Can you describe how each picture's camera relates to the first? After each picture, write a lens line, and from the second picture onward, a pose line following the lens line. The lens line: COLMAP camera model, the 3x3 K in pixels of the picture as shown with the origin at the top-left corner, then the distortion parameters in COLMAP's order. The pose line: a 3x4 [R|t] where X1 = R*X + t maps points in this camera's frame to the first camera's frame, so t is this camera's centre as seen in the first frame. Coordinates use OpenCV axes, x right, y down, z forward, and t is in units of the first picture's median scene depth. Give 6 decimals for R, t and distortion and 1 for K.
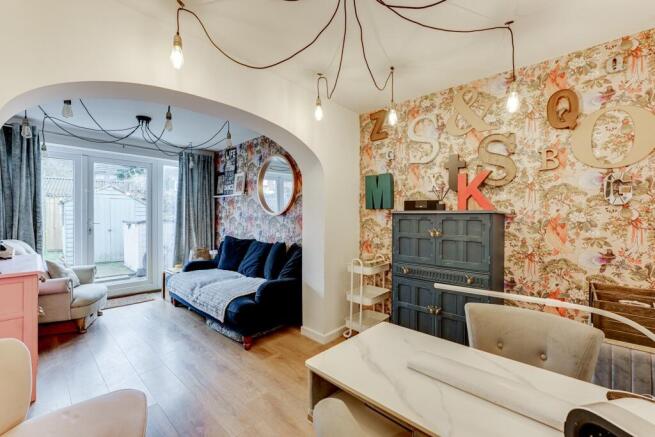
lens RADIAL K [[272.3, 0, 328.5], [0, 272.3, 216.9], [0, 0, 1]] dist [-0.019458, 0.002208]
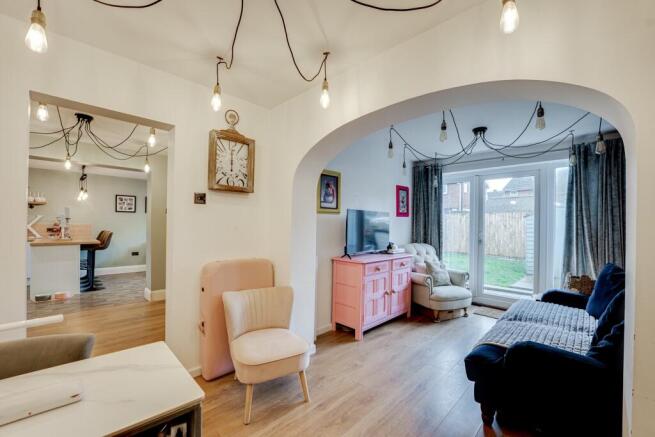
lens RADIAL K [[272.3, 0, 333.7], [0, 272.3, 225.2], [0, 0, 1]] dist [-0.019458, 0.002208]
pose [[-0.021154, -0.005187, -0.999763, 0.280943], [-0.018173, 0.999823, -0.004803, -0.001523], [0.999611, 0.018068, -0.021244, 0.441877]]
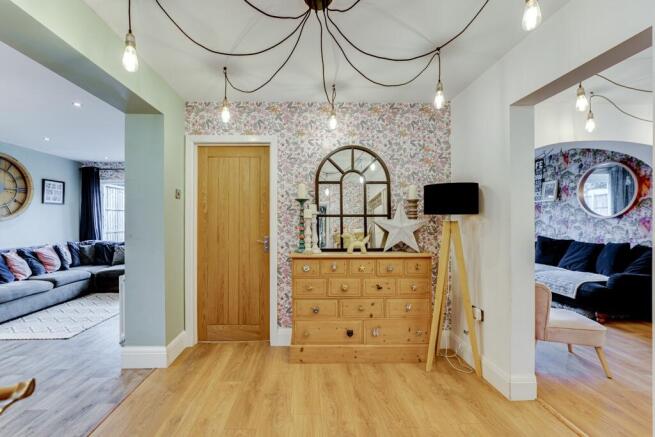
lens RADIAL K [[272.3, 0, 308.9], [0, 272.3, 219.3], [0, 0, 1]] dist [-0.019458, 0.002208]
pose [[0.672791, -0.003048, -0.739826, -0.209972], [-0.002311, 0.999978, -0.006221, 0.008343], [0.739829, 0.005895, 0.672769, -0.600288]]
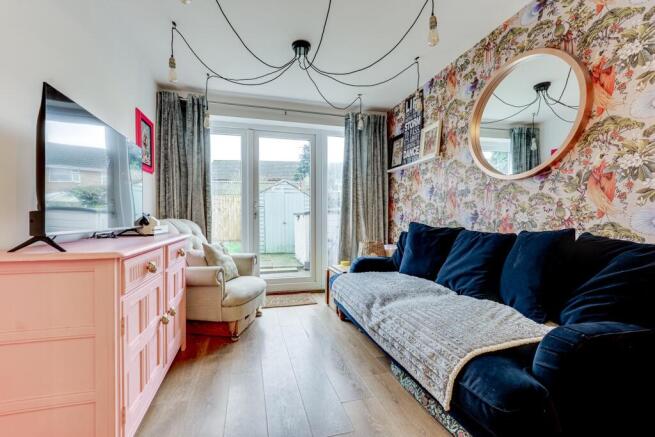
lens RADIAL K [[272.3, 0, 323.8], [0, 272.3, 219.1], [0, 0, 1]] dist [-0.019458, 0.002208]
pose [[0.842714, 0.000462, -0.538361, -0.234374], [0.000591, 0.999998, 0.001784, 0.069742], [0.538361, -0.001822, 0.842712, 0.395741]]
